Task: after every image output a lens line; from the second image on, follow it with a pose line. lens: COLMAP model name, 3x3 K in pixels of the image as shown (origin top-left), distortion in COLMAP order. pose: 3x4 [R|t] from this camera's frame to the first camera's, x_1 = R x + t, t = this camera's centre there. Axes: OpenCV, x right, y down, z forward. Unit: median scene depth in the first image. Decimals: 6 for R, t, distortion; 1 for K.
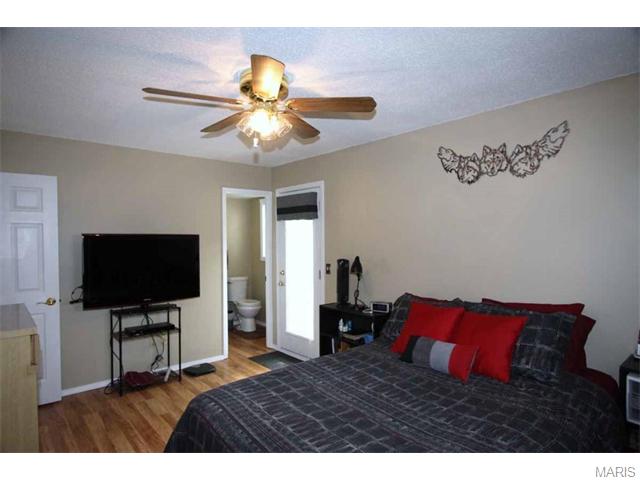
lens RADIAL K [[389.9, 0, 319.0], [0, 389.9, 244.5], [0, 0, 1]] dist [-0.021283, 0.000465]
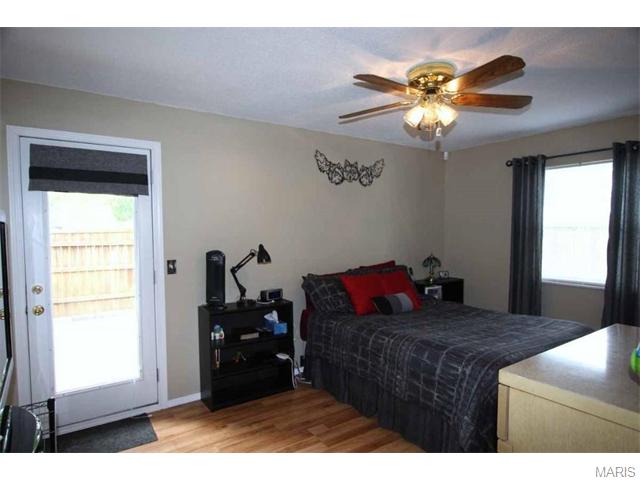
lens RADIAL K [[389.9, 0, 319.0], [0, 389.9, 244.5], [0, 0, 1]] dist [-0.021283, 0.000465]
pose [[0.075812, -0.034072, 0.996540, -0.962699], [0.024136, 0.999186, 0.032326, 0.005967], [-0.996830, 0.021601, 0.076572, 0.953629]]
